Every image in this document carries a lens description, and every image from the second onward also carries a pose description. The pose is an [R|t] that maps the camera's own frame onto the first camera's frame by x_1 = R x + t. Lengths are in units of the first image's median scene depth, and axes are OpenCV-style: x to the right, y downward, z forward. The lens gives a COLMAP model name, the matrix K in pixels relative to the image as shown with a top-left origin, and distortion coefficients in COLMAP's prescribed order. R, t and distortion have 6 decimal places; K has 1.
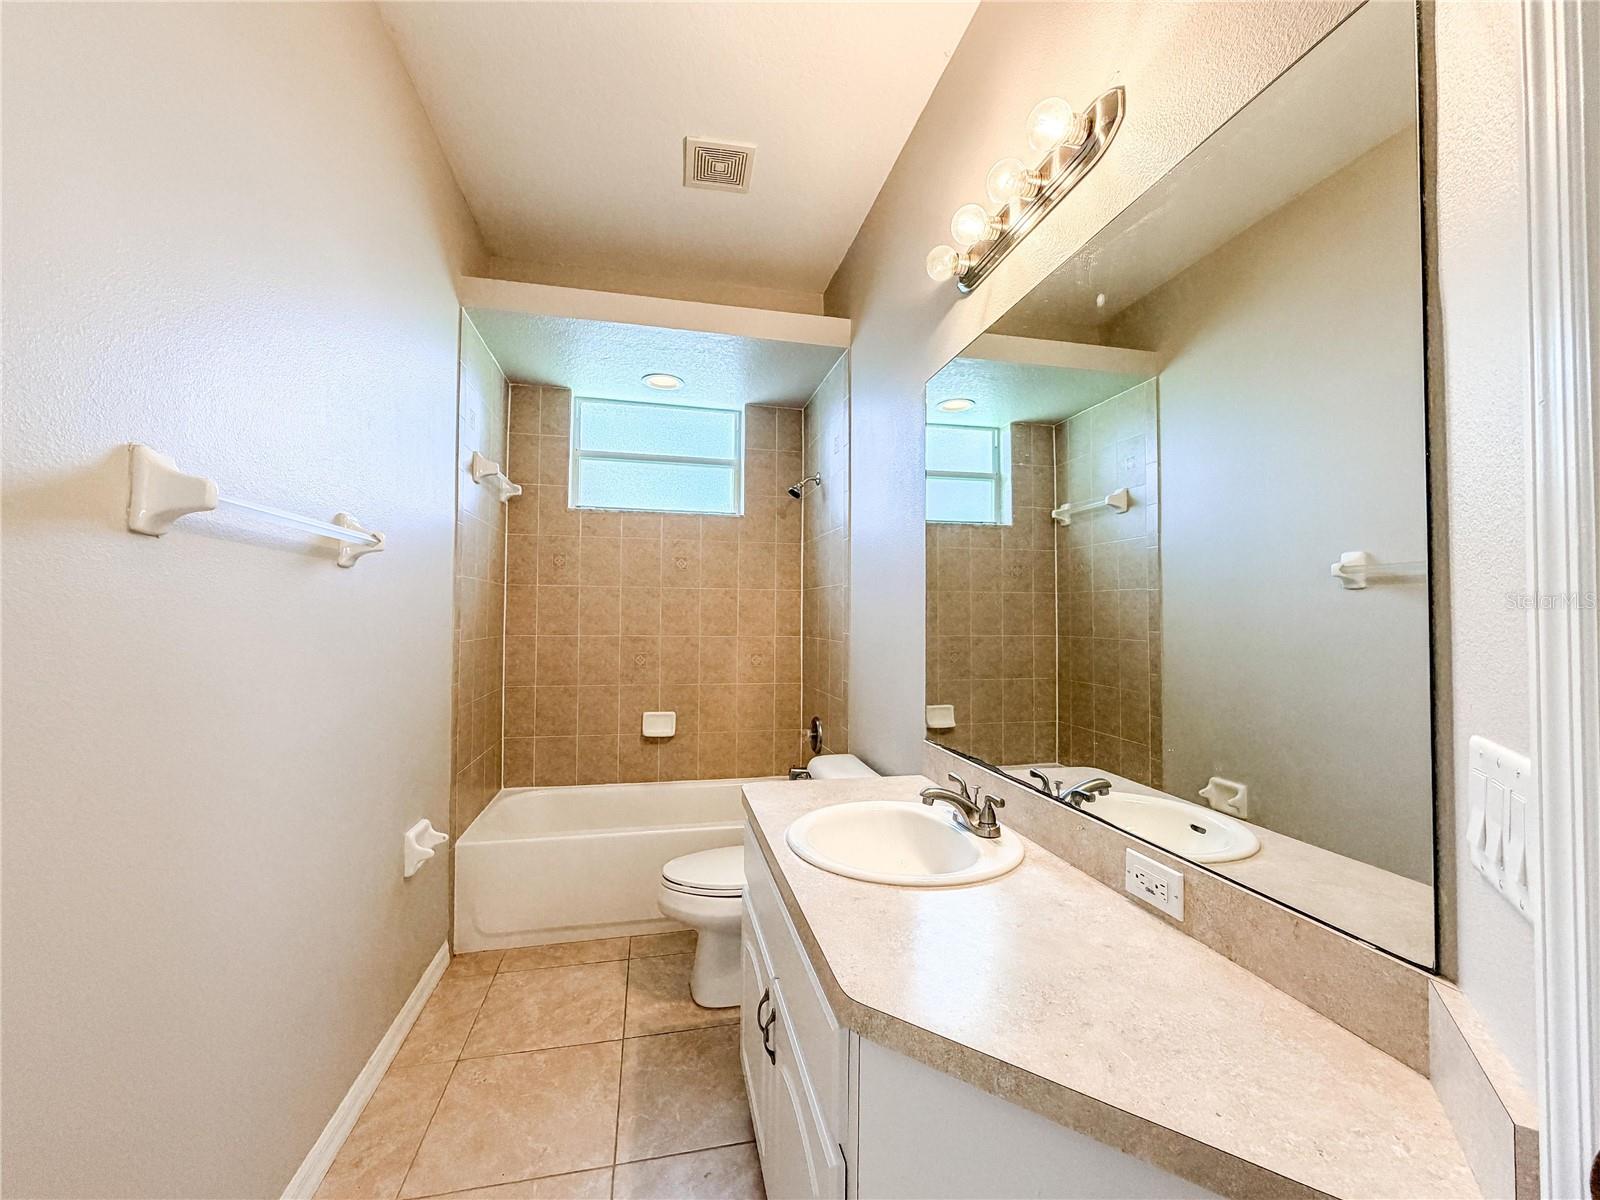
lens RADIAL K [[648.9, 0, 798.2], [0, 648.9, 607.4], [0, 0, 1]] dist [-0.000454, 0.000074]
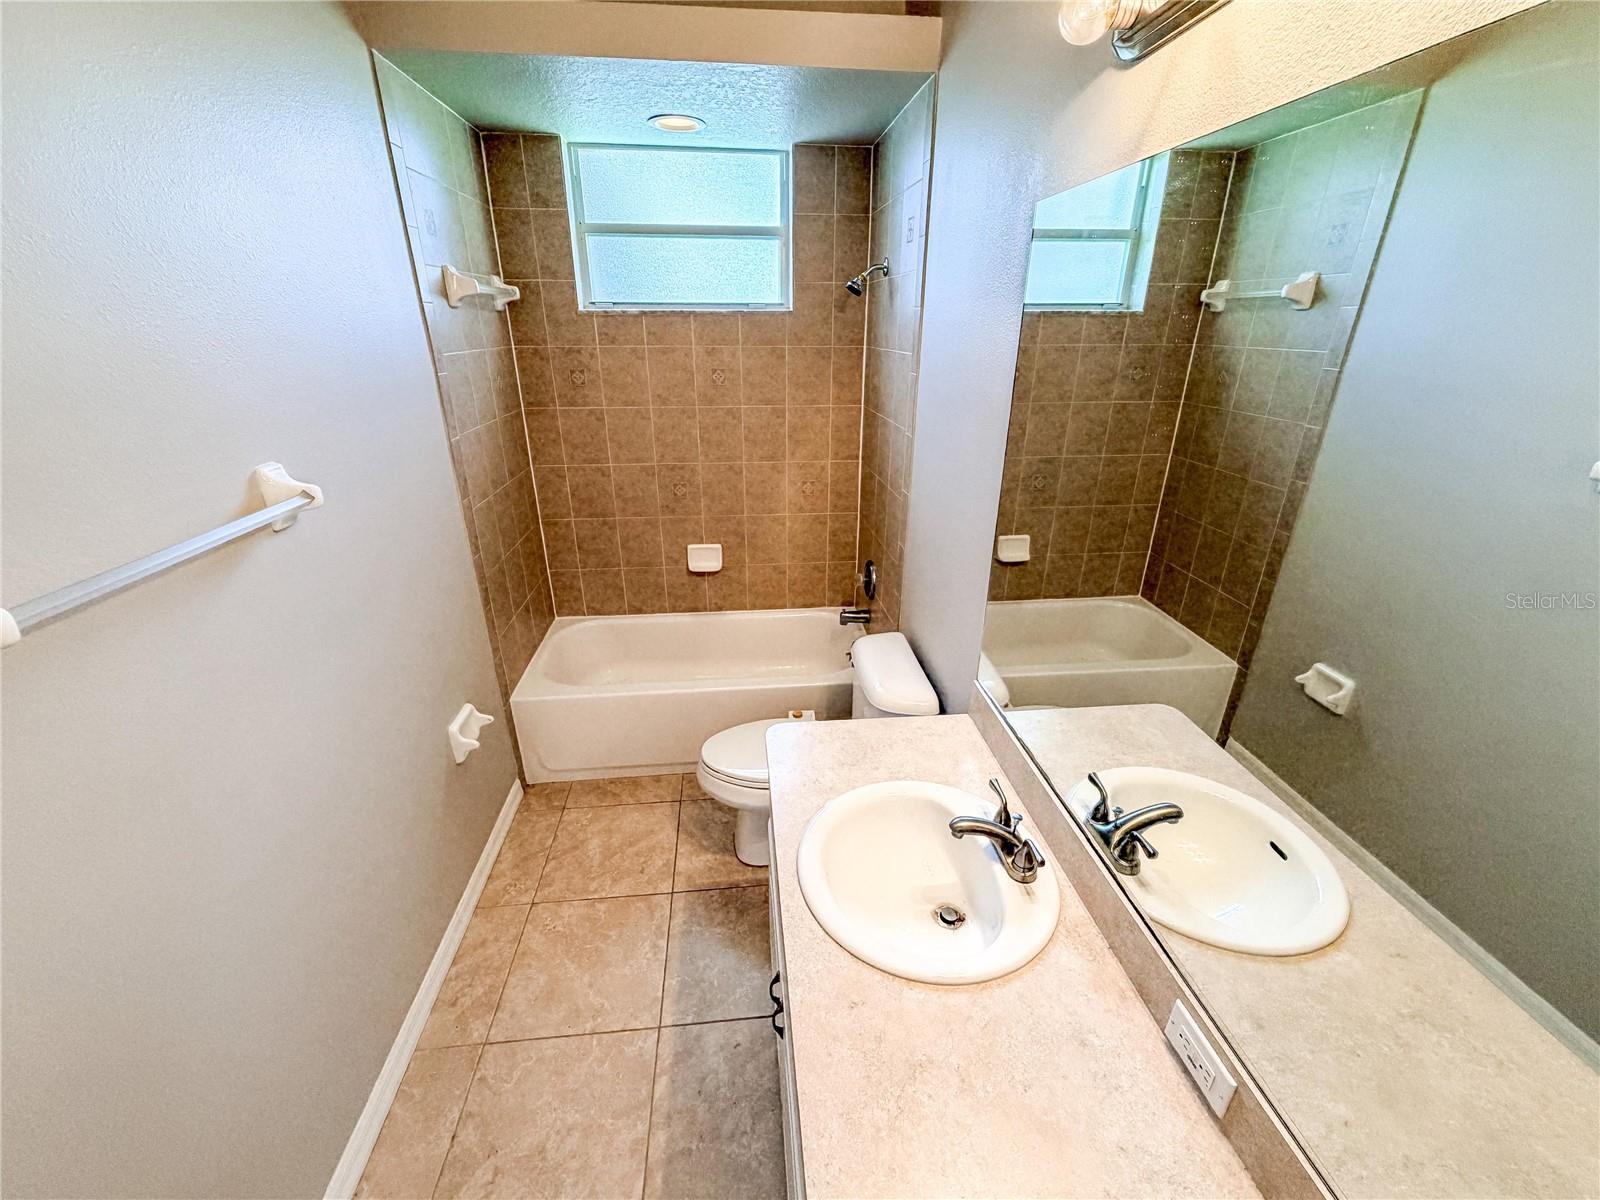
lens RADIAL K [[648.9, 0, 800.6], [0, 648.9, 597.0], [0, 0, 1]] dist [-0.000454, 0.000074]
pose [[0.992990, 0.043352, -0.109958, 0.032211], [0.006120, 0.910200, 0.414123, -0.164460], [0.118037, -0.411893, 0.903555, 0.141474]]
